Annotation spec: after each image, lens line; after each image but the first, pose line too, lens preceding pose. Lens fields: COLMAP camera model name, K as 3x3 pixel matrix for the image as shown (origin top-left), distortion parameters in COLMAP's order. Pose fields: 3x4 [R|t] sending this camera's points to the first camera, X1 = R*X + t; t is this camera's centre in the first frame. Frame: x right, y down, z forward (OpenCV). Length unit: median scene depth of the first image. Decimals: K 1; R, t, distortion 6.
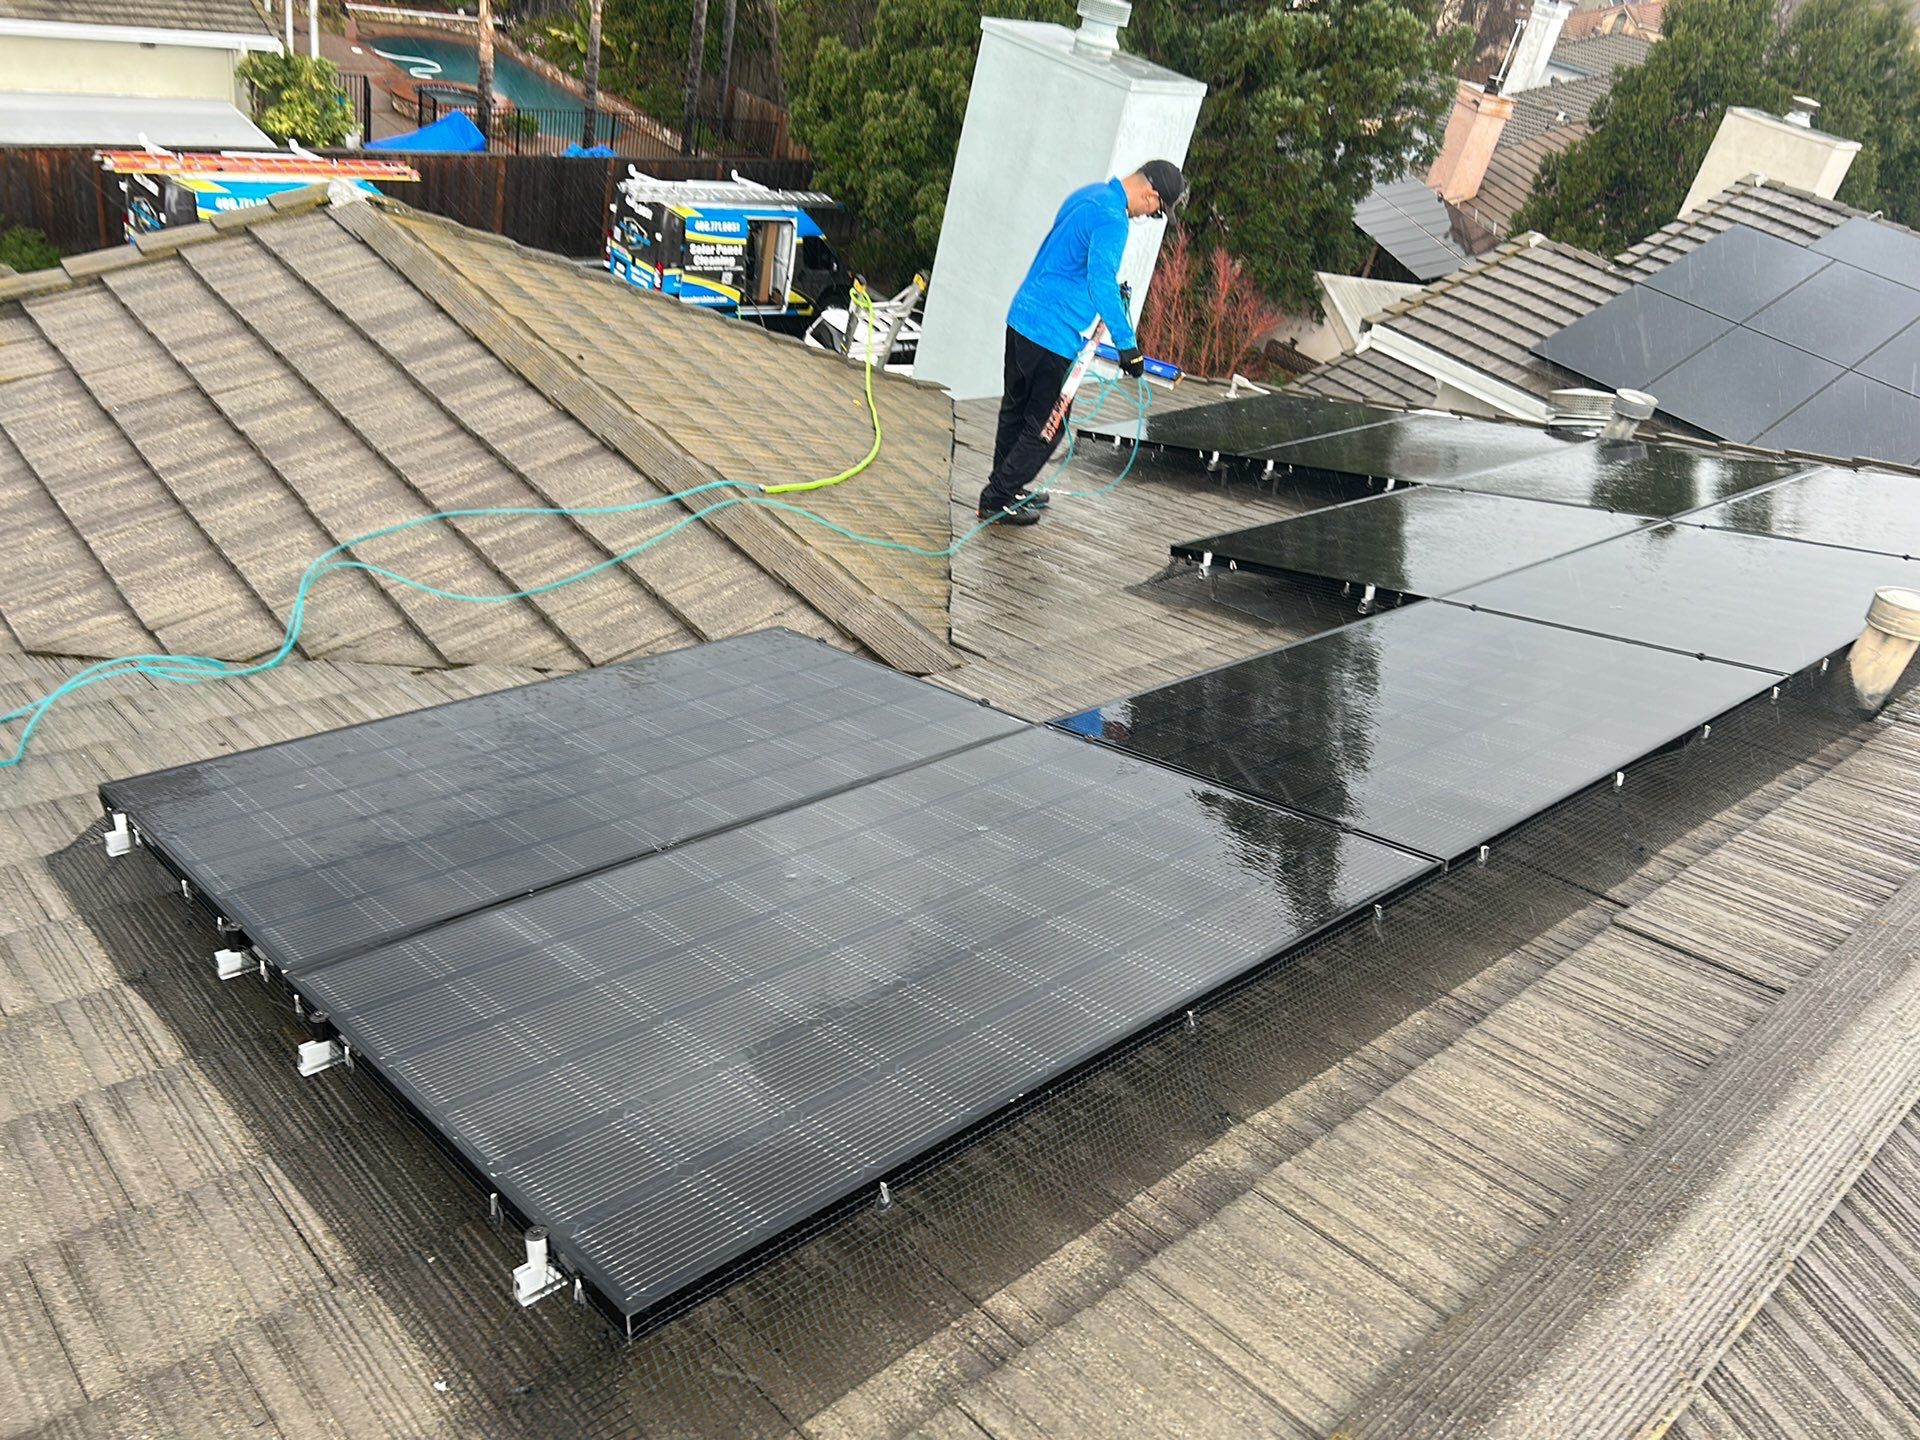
lens RADIAL K [[1446.0, 0, 952.0], [0, 1446.0, 711.1], [0, 0, 1]] dist [0.048486, -0.064400]
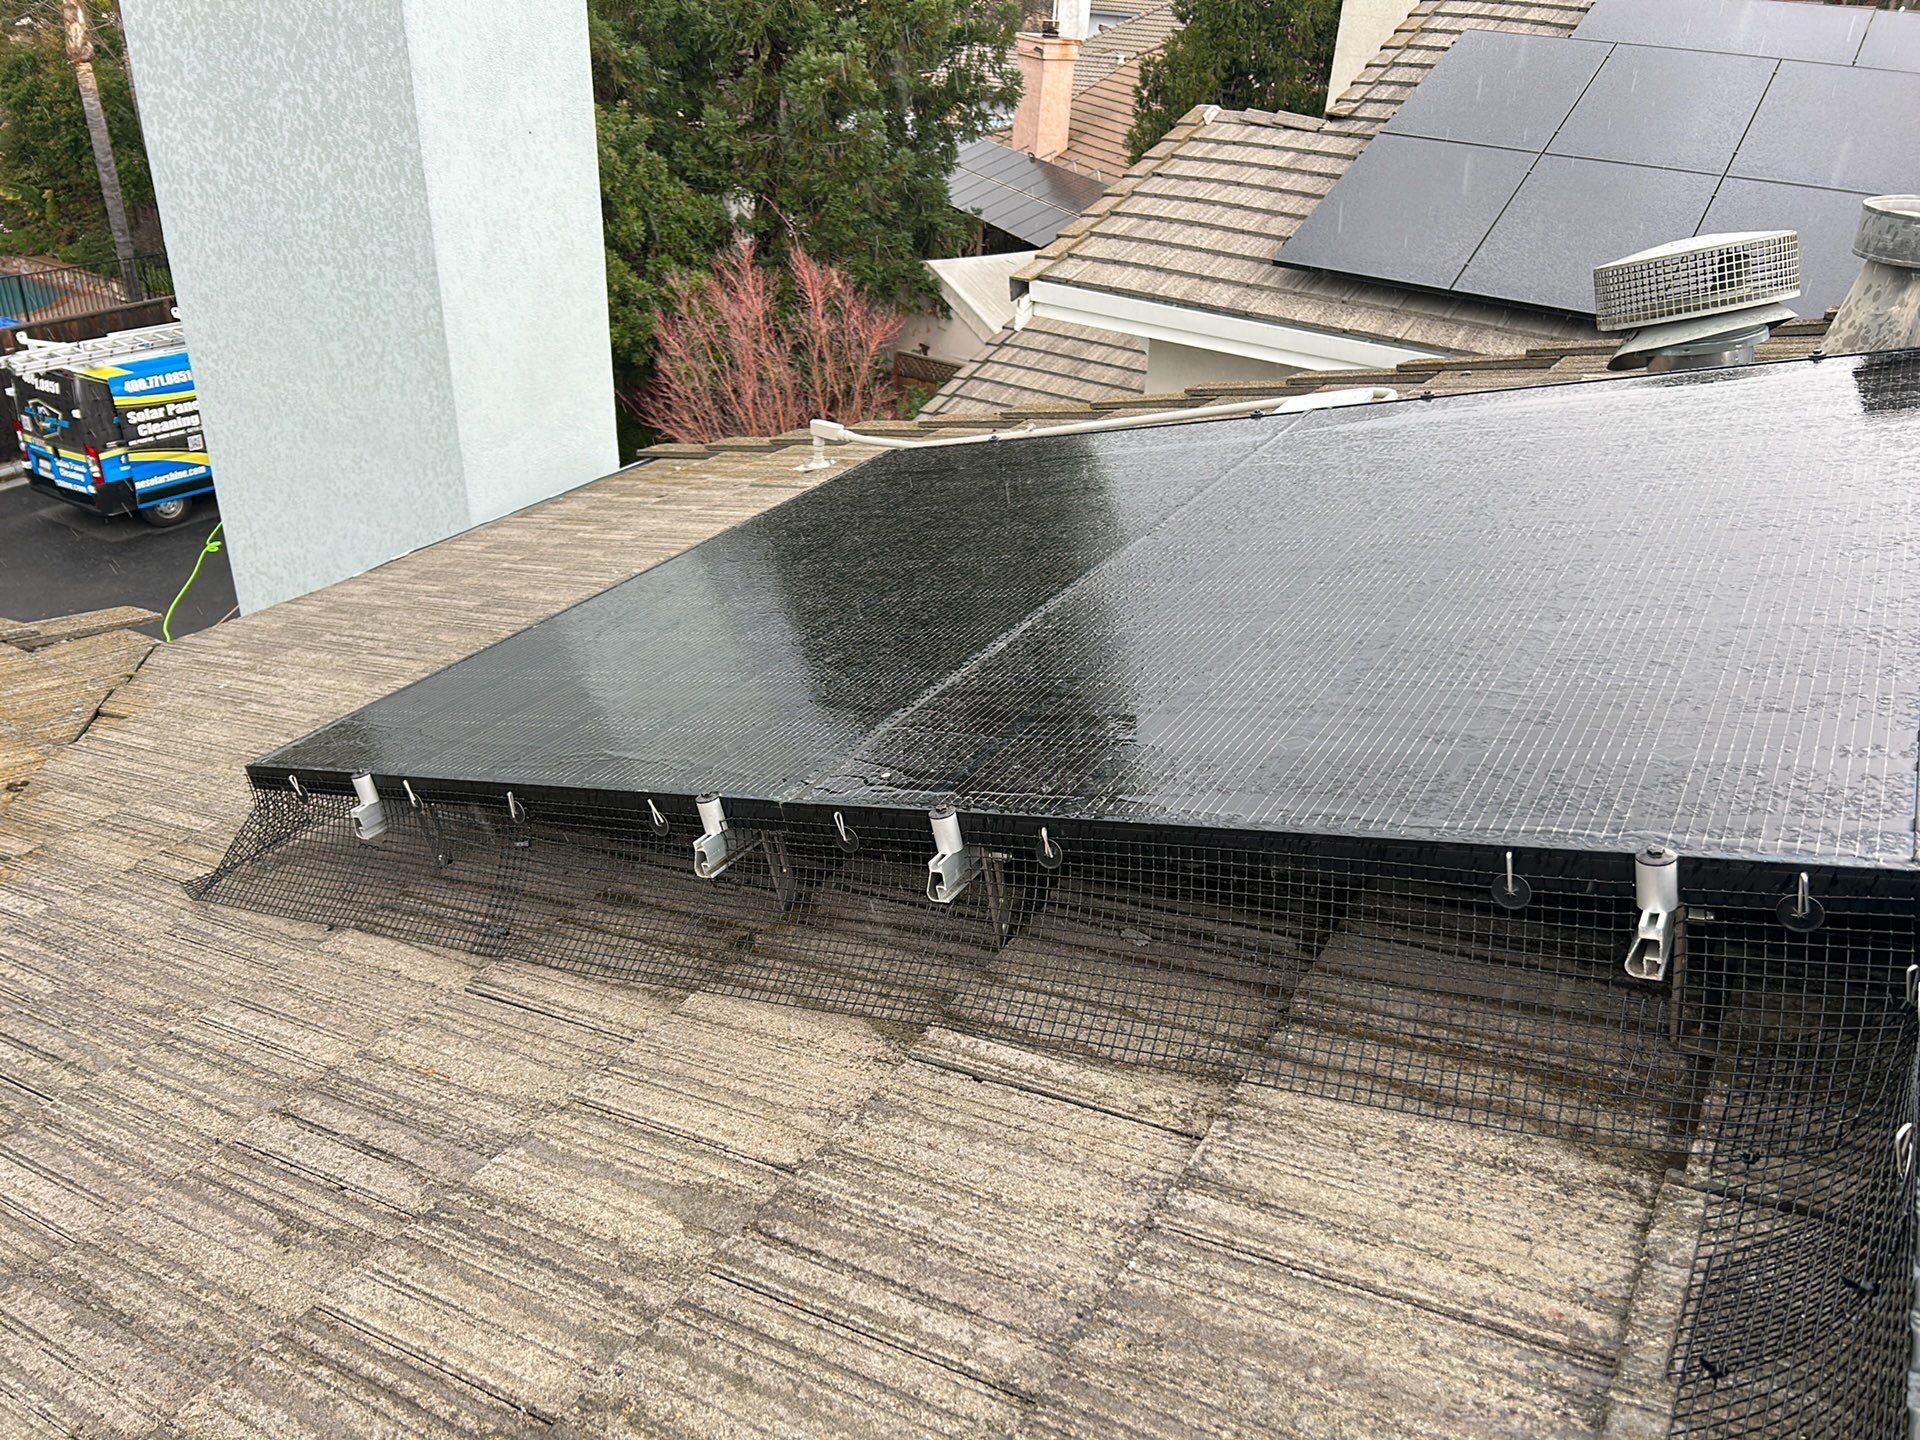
lens RADIAL K [[1446.0, 0, 952.0], [0, 1446.0, 711.1], [0, 0, 1]] dist [0.048486, -0.064400]
pose [[0.943086, -0.282270, 0.175822, 0.046467], [0.287817, 0.957665, -0.006348, -0.045831], [-0.166587, 0.056591, 0.984402, 0.195973]]
